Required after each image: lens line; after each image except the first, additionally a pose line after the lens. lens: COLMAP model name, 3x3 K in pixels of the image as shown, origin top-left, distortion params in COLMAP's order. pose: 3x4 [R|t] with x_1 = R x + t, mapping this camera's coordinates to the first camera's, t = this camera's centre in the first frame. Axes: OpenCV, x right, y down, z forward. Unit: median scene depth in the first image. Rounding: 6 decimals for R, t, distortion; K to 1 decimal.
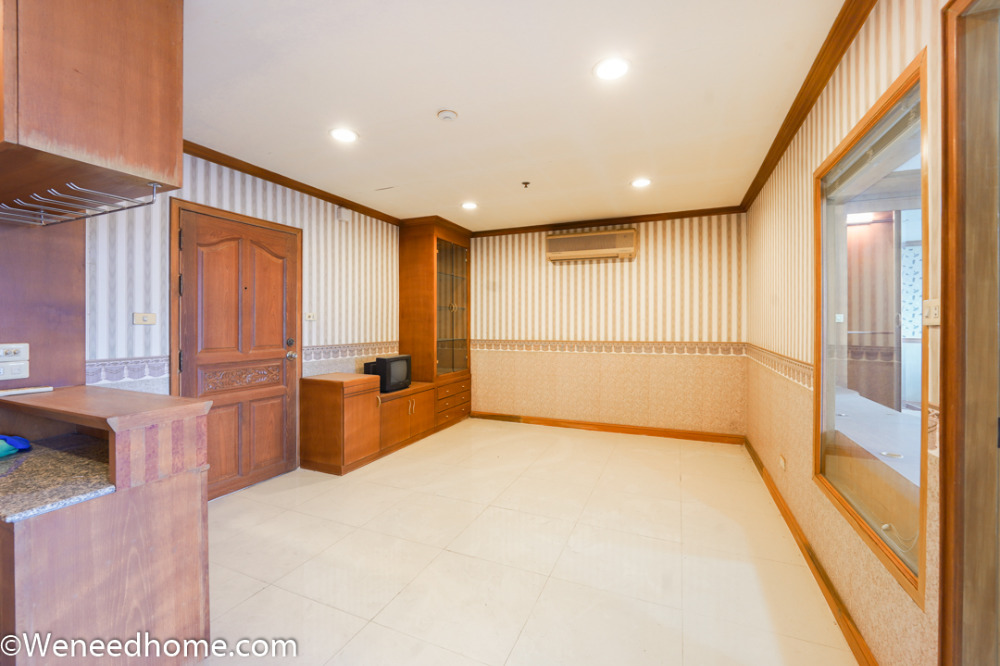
lens RADIAL K [[413.6, 0, 491.6], [0, 413.6, 324.2], [0, 0, 1]] dist [-0.006424, -0.002477]
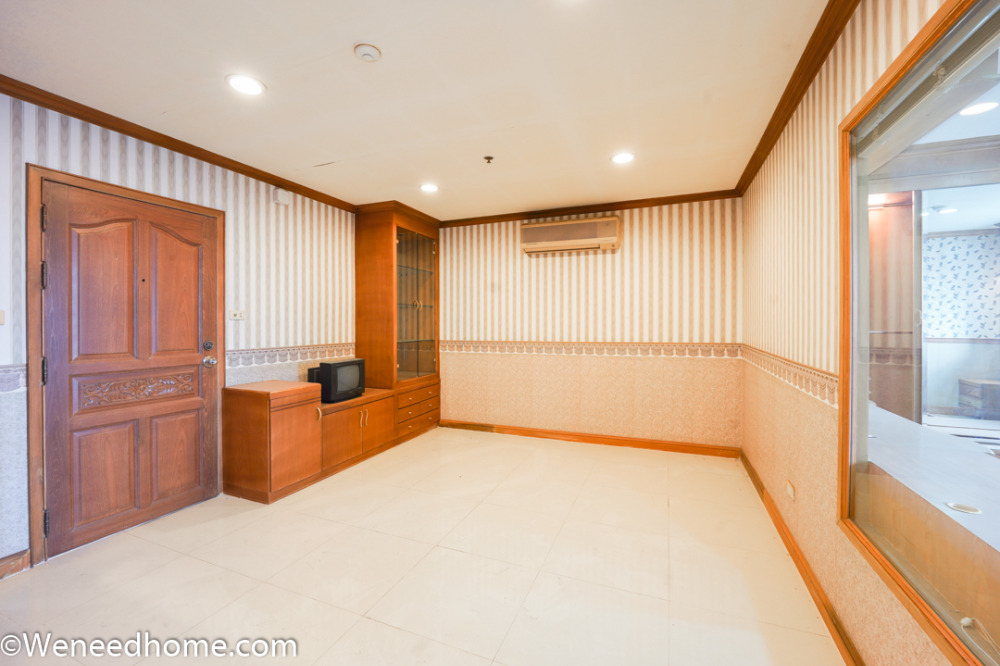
lens RADIAL K [[413.6, 0, 492.1], [0, 413.6, 324.3], [0, 0, 1]] dist [-0.006424, -0.002477]
pose [[0.999732, -0.002269, 0.023039, 0.063895], [0.002209, 0.999994, 0.002617, -0.000188], [-0.023045, -0.002565, 0.999731, 0.135389]]
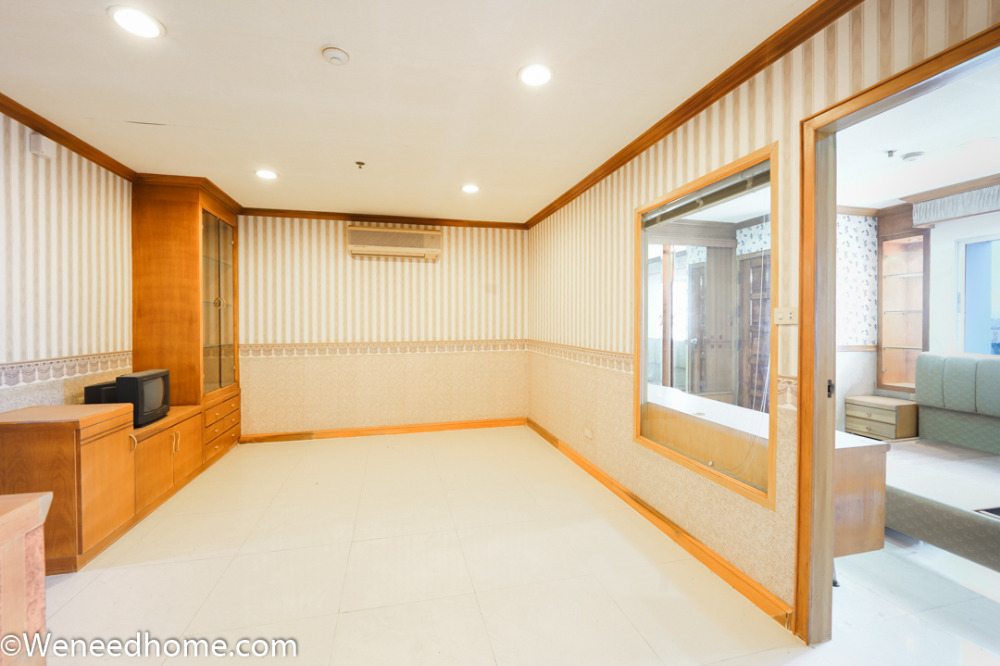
lens RADIAL K [[413.6, 0, 494.5], [0, 413.6, 327.0], [0, 0, 1]] dist [-0.006424, -0.002477]
pose [[0.792768, -0.008623, 0.609463, -0.209453], [0.004163, 0.999953, 0.008732, -0.001471], [-0.609510, -0.004385, 0.792766, 0.122530]]
